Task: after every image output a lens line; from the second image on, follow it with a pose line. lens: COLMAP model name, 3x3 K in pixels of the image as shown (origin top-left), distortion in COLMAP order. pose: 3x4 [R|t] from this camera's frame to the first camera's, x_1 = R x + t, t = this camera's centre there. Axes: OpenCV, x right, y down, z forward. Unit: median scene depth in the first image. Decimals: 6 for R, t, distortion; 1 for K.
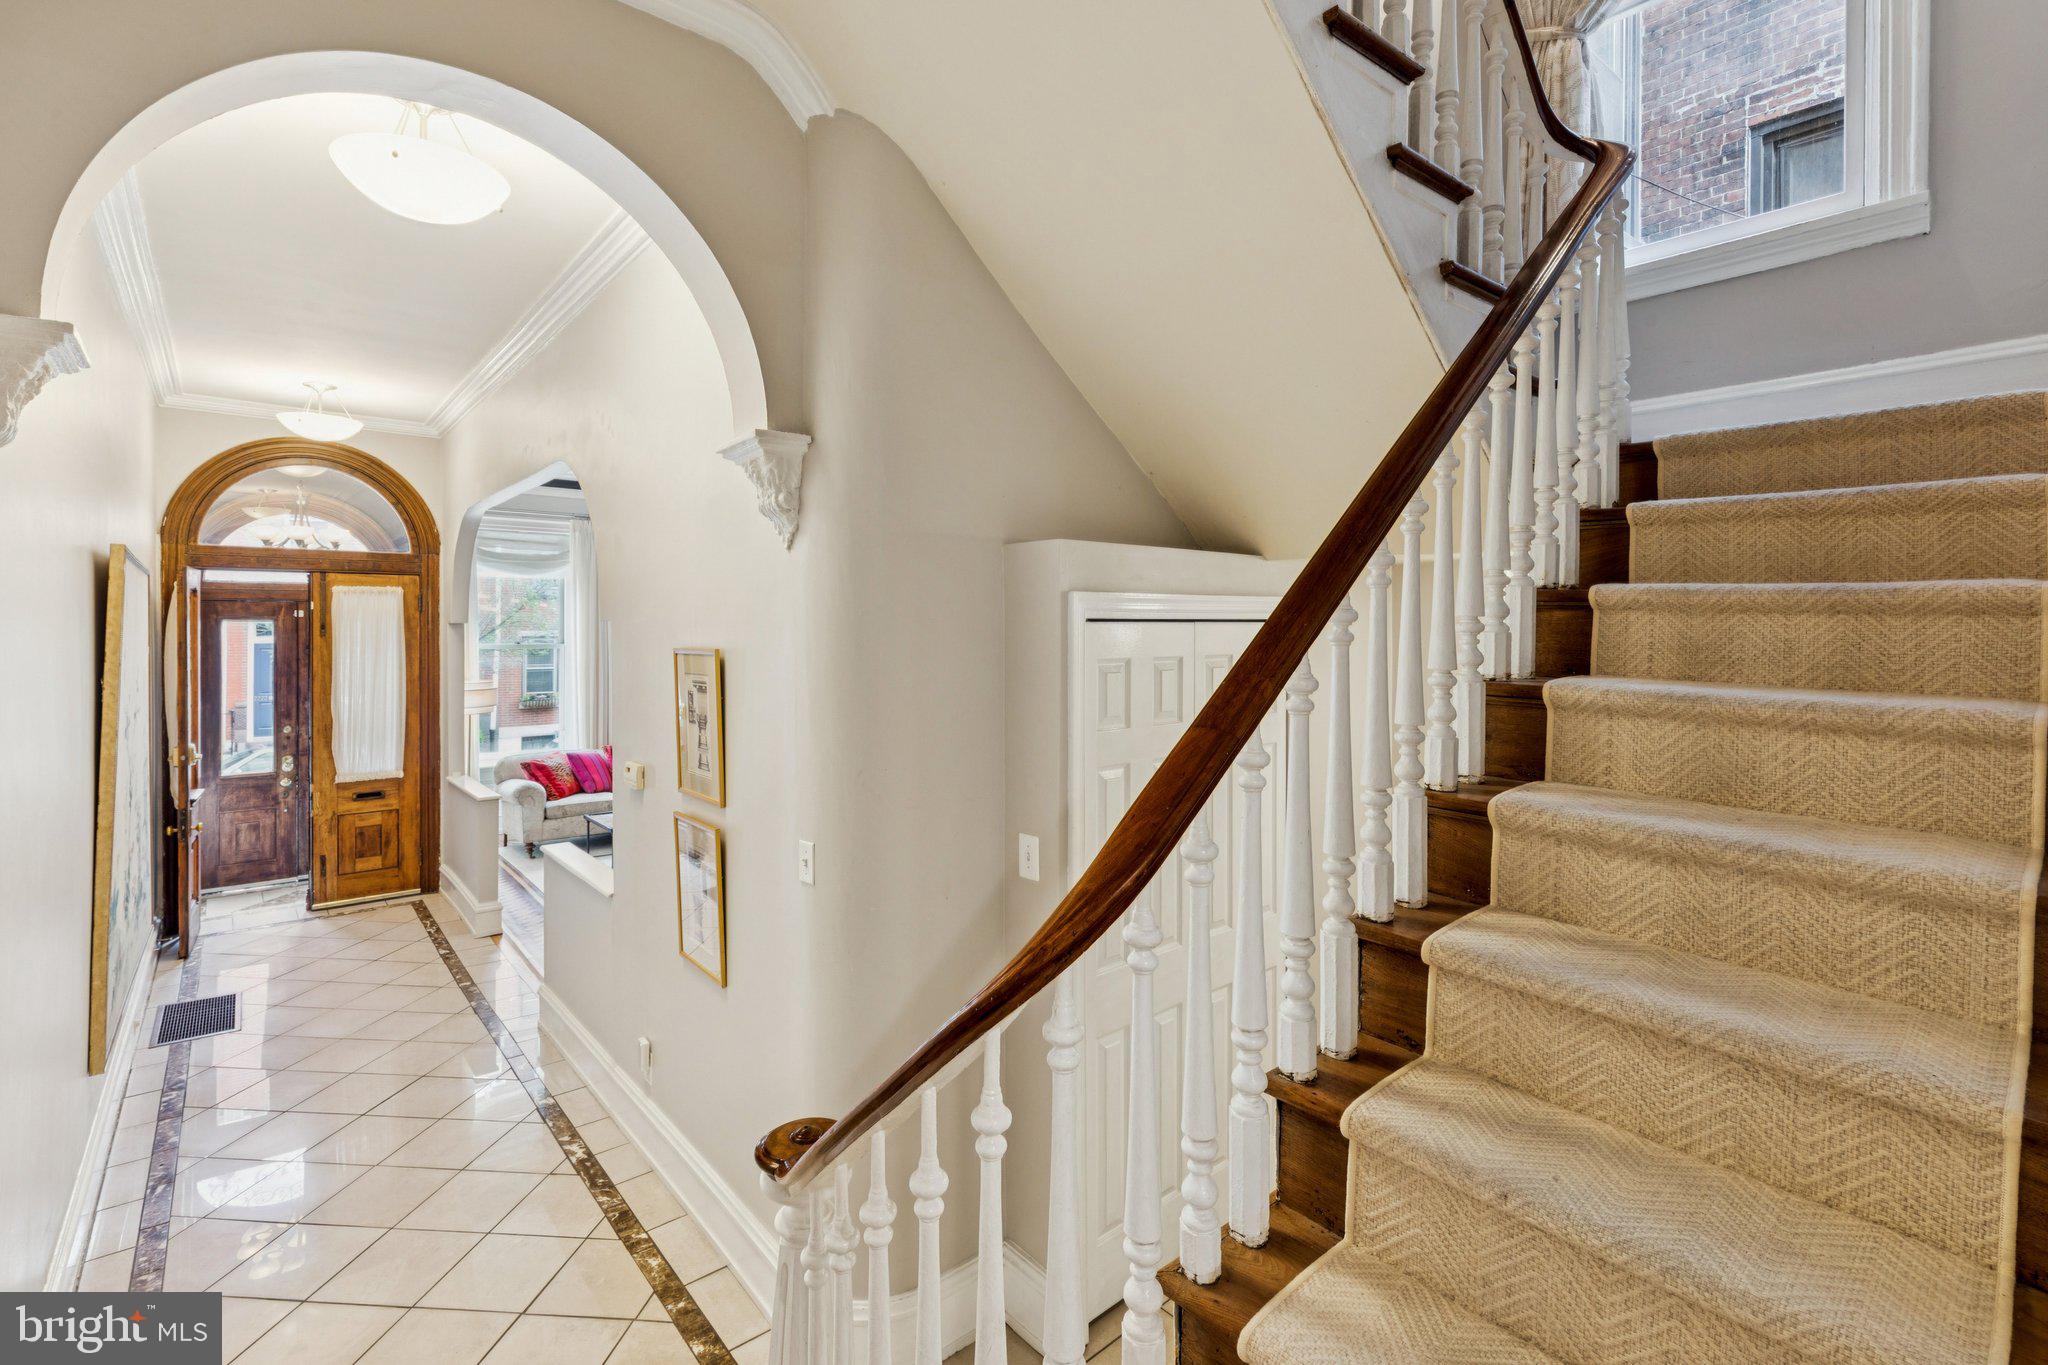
lens RADIAL K [[938.1, 0, 1009.7], [0, 938.1, 635.1], [0, 0, 1]] dist [0.011868, -0.000358]
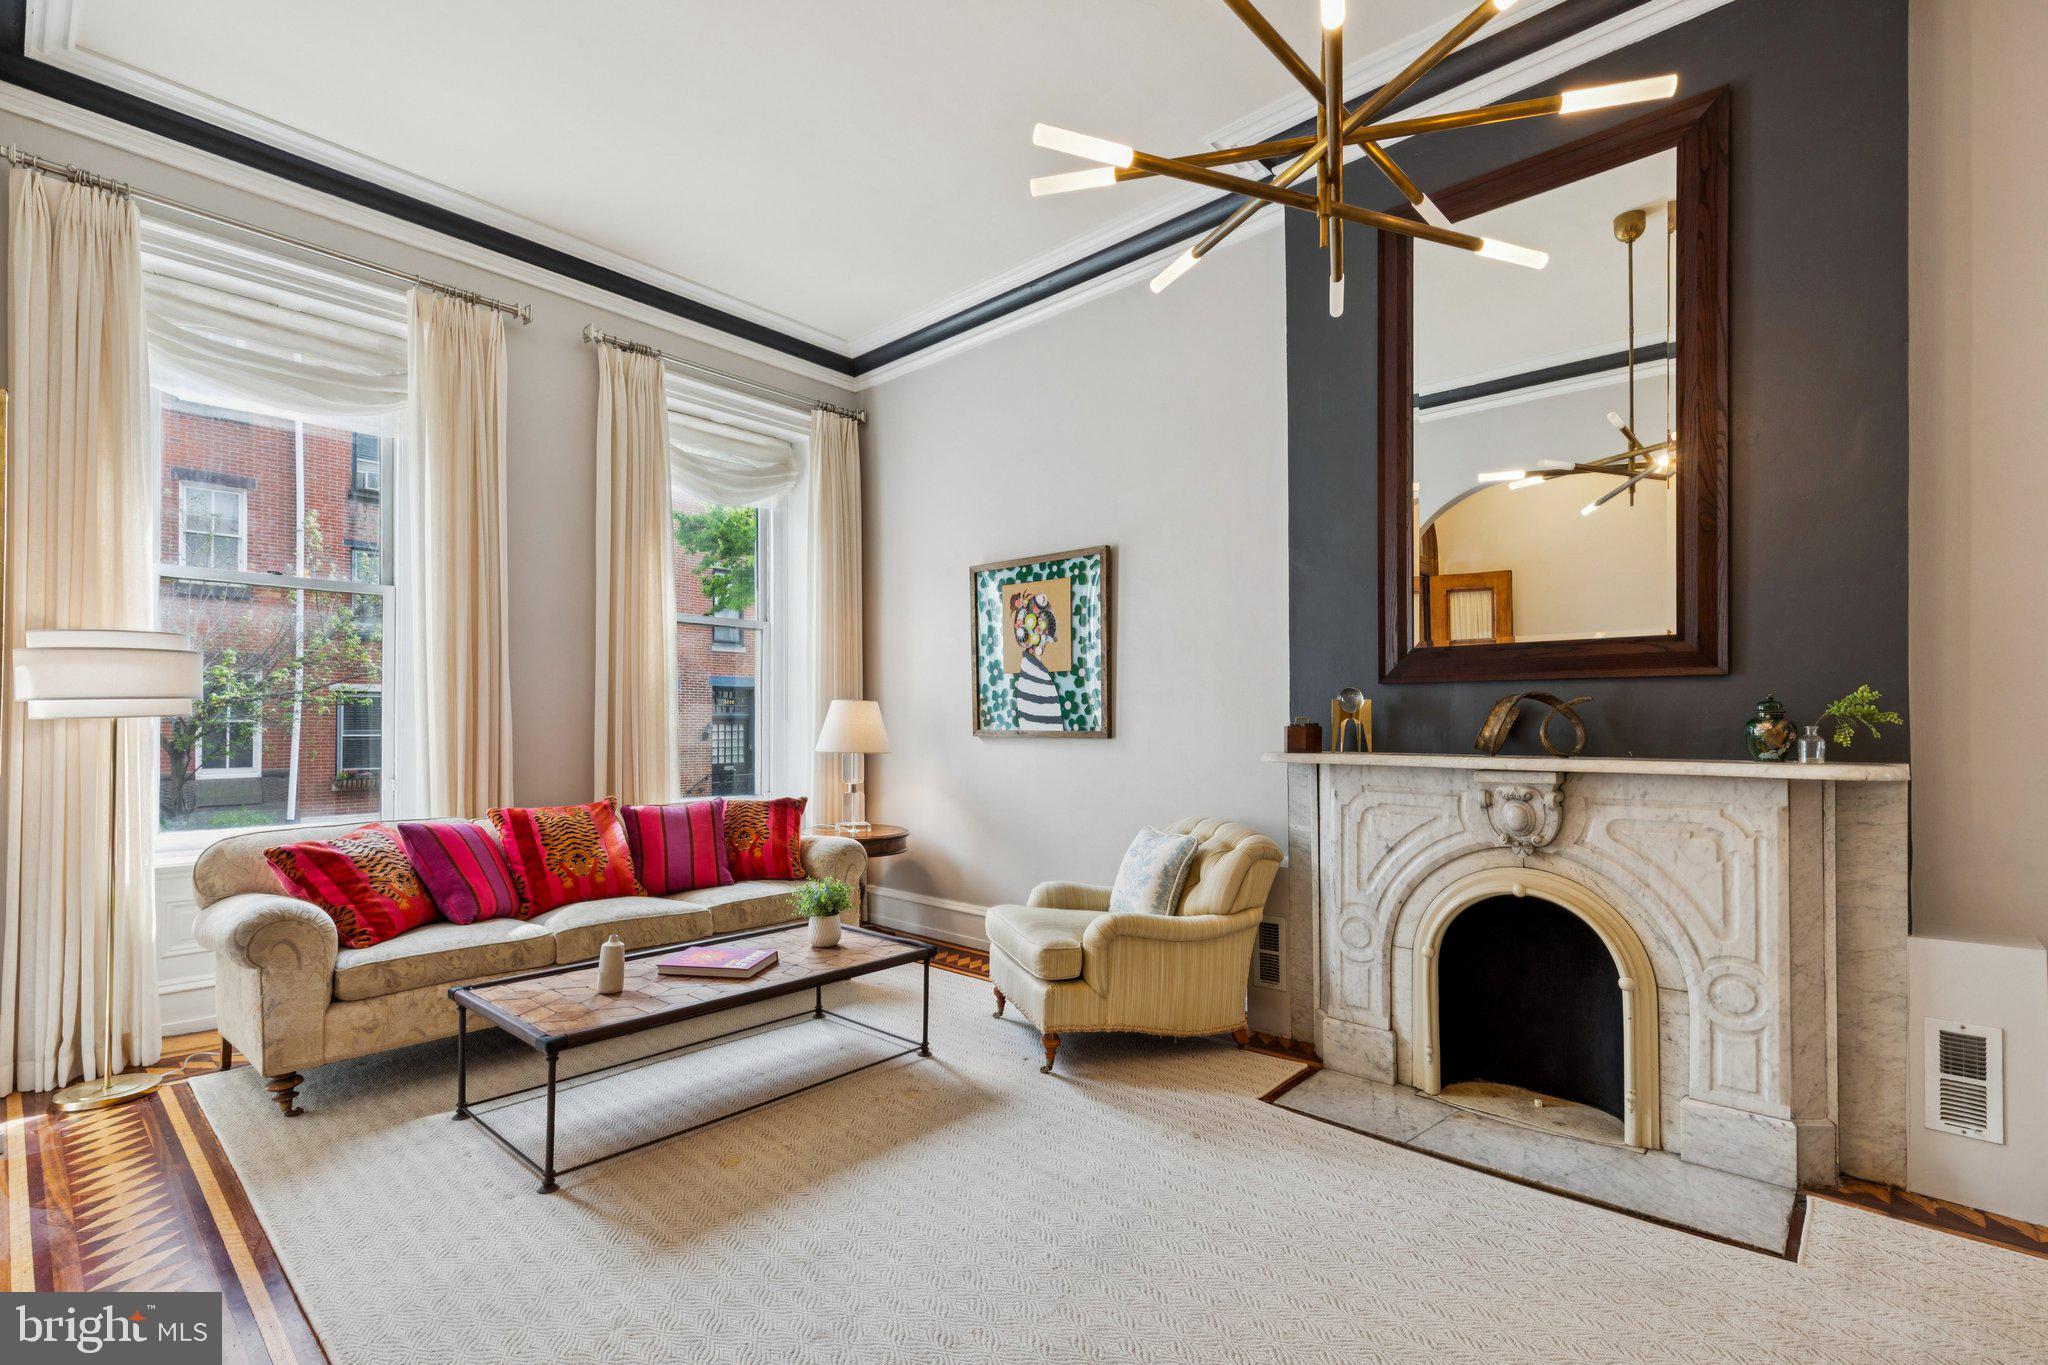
lens RADIAL K [[938.1, 0, 1023.3], [0, 938.1, 715.5], [0, 0, 1]] dist [0.011868, -0.000358]
pose [[0.990178, -0.004078, 0.139752, -0.284451], [0.005893, 0.999904, -0.012577, 0.092415], [-0.139687, 0.013277, 0.990107, 0.609153]]
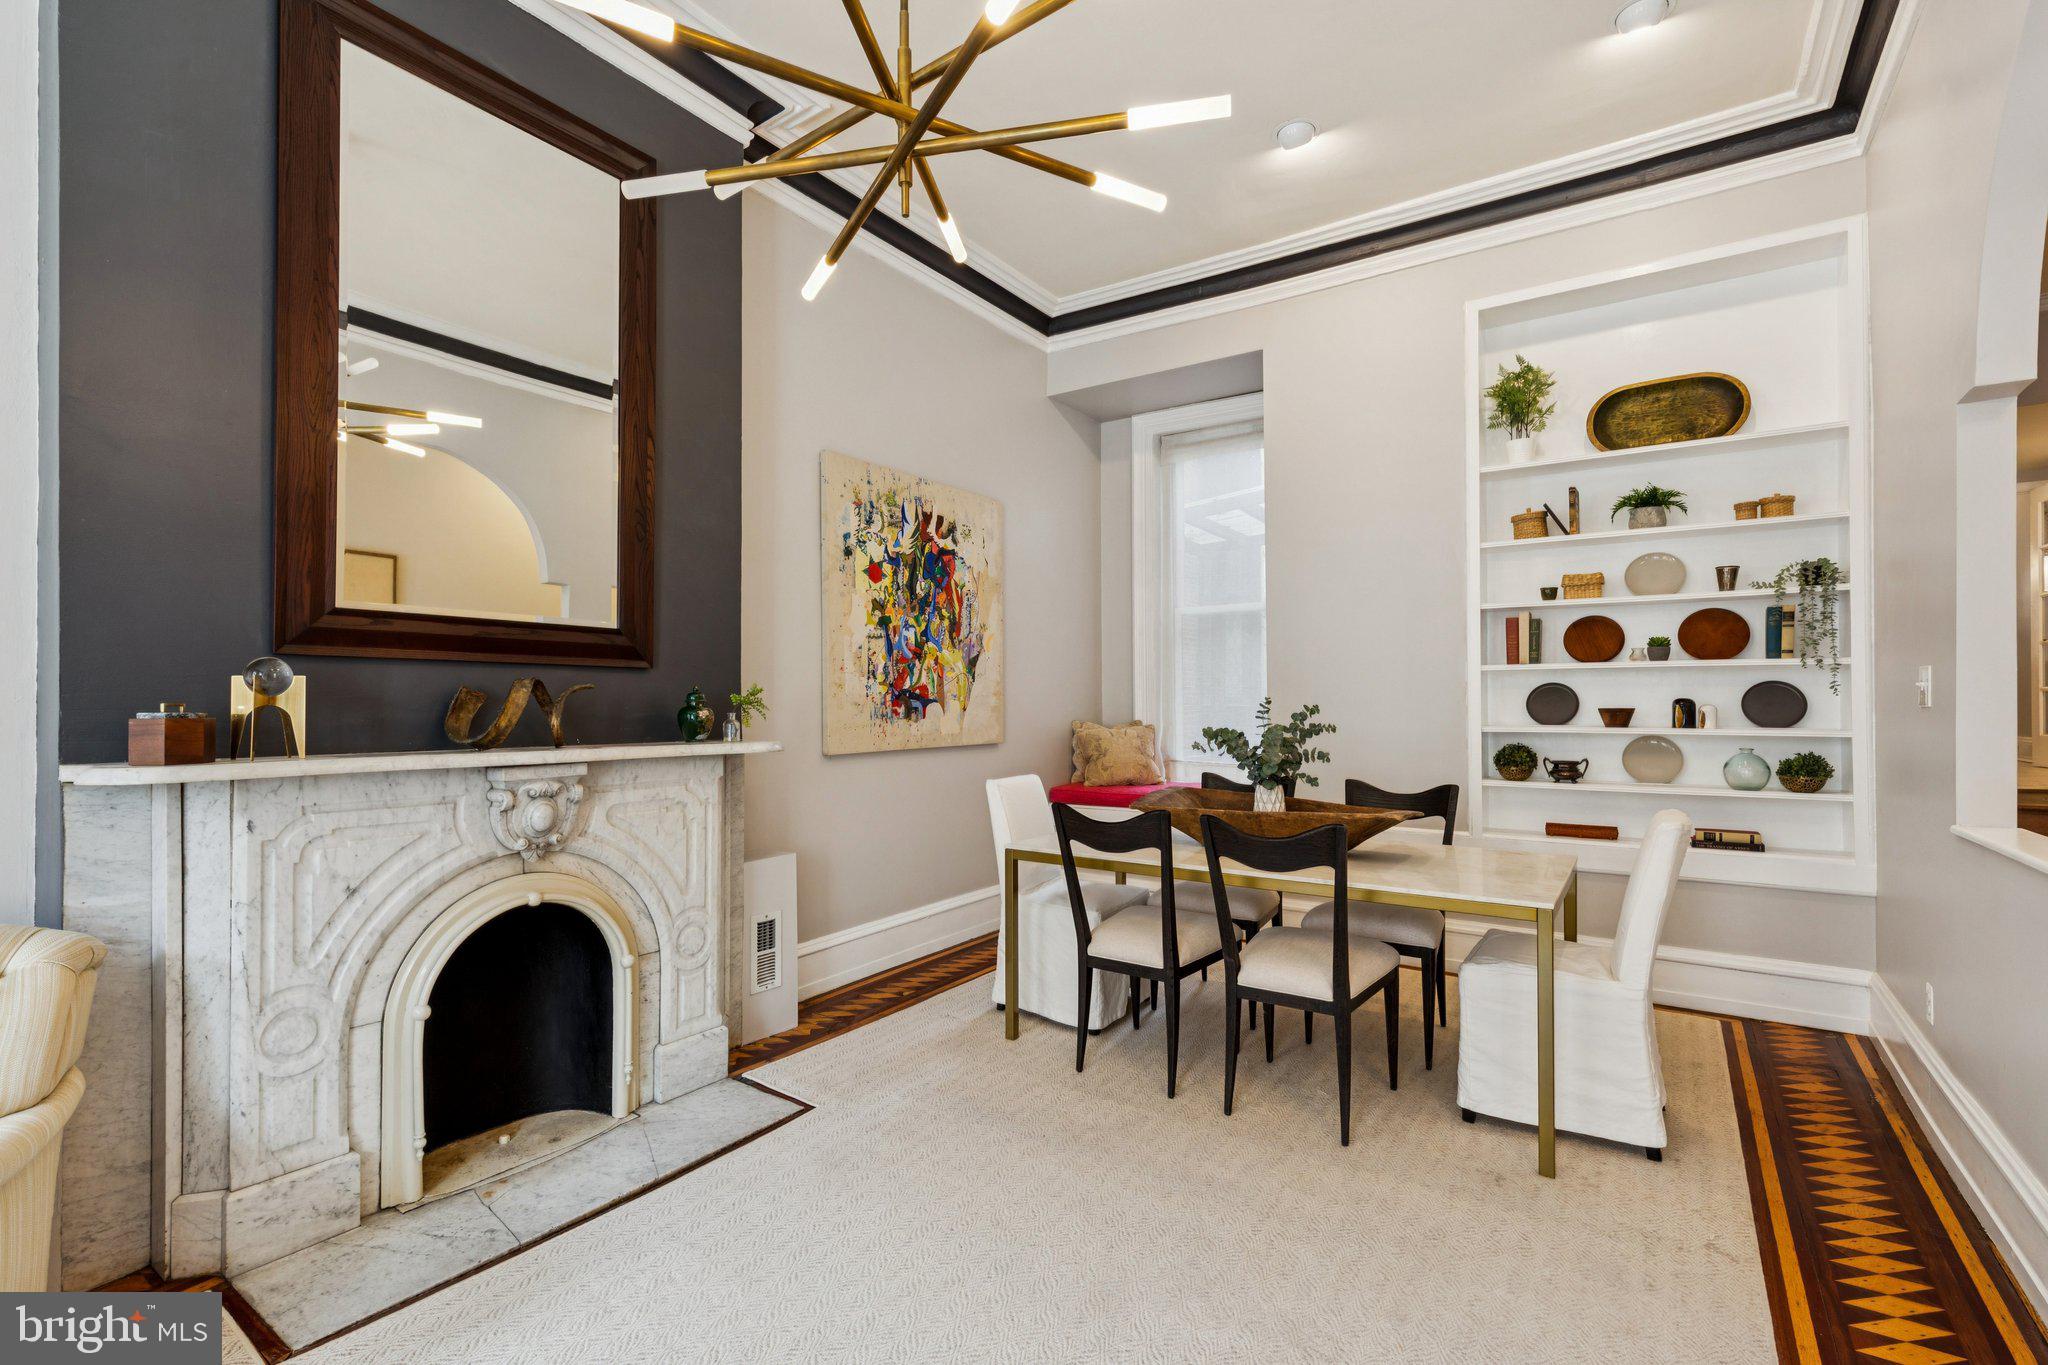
lens RADIAL K [[938.1, 0, 1017.6], [0, 938.1, 693.5], [0, 0, 1]] dist [0.011868, -0.000358]
pose [[-0.273727, 0.009678, 0.961759, -0.401418], [0.007101, 0.999942, -0.008041, 0.089537], [-0.961781, 0.004629, -0.273780, 0.869738]]
